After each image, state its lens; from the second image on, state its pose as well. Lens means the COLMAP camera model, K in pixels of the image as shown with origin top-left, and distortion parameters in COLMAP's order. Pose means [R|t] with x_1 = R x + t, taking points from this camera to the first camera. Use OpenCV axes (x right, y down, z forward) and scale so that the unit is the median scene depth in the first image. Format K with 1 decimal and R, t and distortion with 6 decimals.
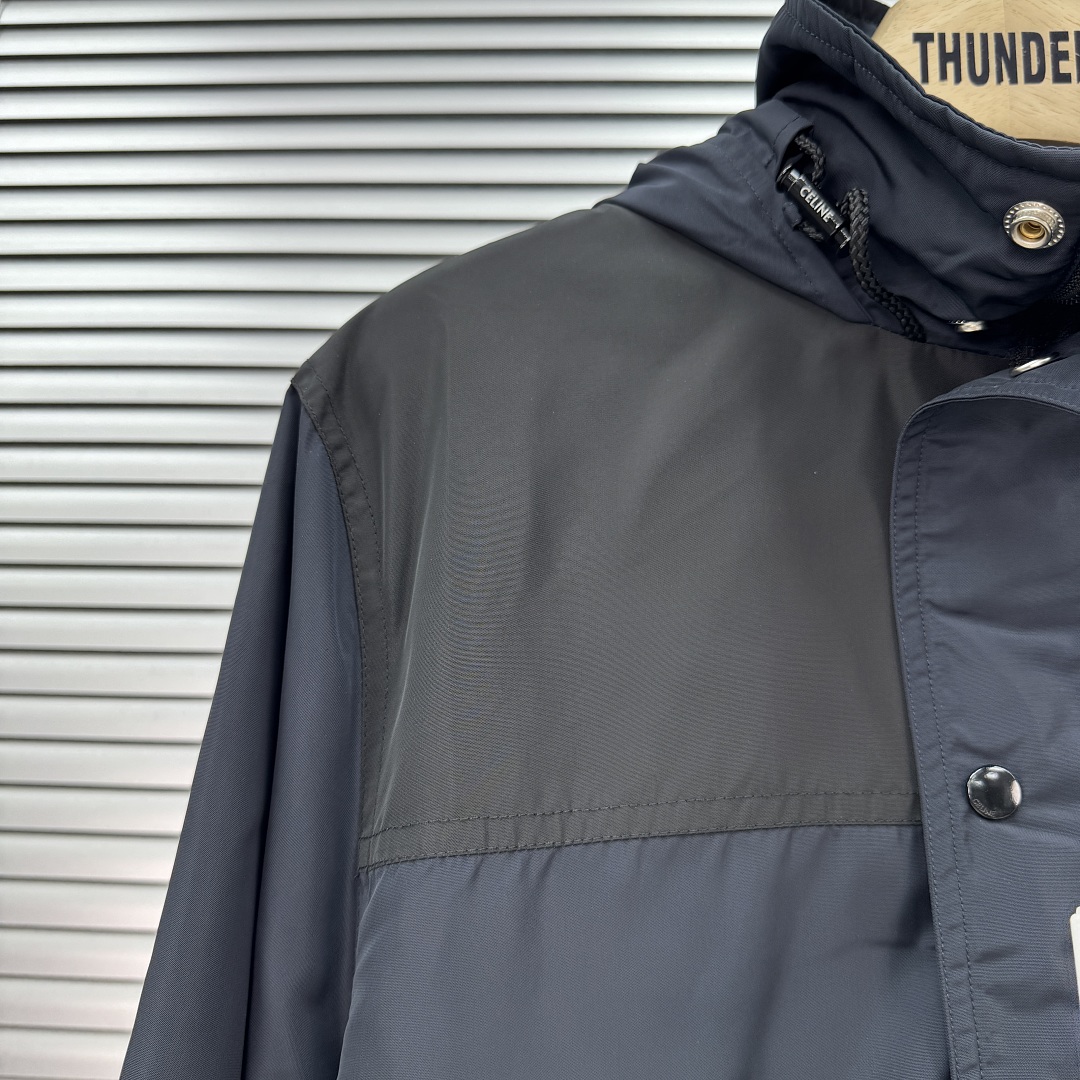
lens RADIAL K [[1019.8, 0, 542.6], [0, 1019.8, 540.8], [0, 0, 1]] dist [0.030735, -0.005572]
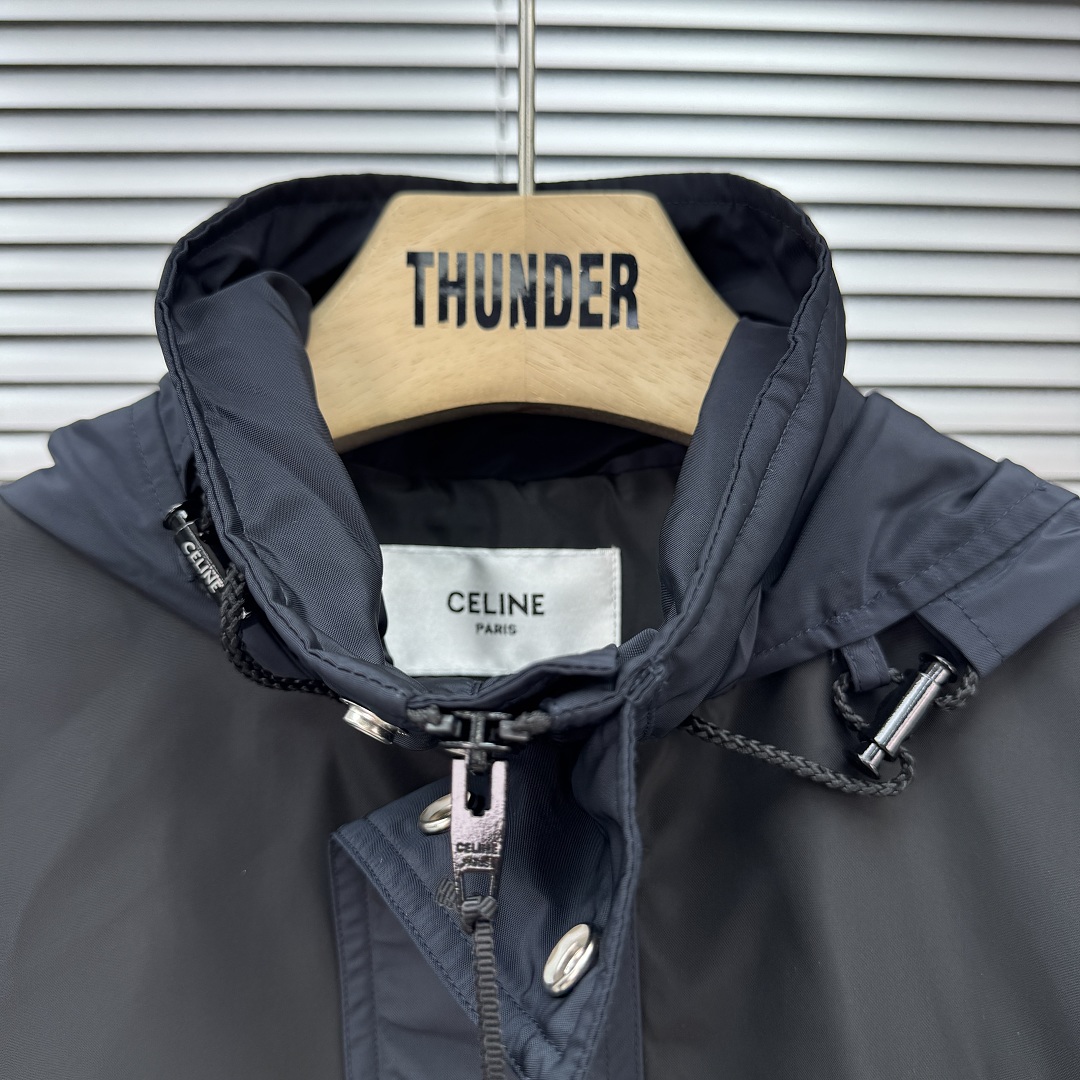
lens RADIAL K [[1019.8, 0, 518.6], [0, 1019.8, 591.3], [0, 0, 1]] dist [0.030735, -0.005572]
pose [[0.997146, -0.023484, 0.071753, 0.387541], [0.010130, 0.983414, 0.181092, -0.386960], [-0.074815, -0.179848, 0.980845, 0.206516]]
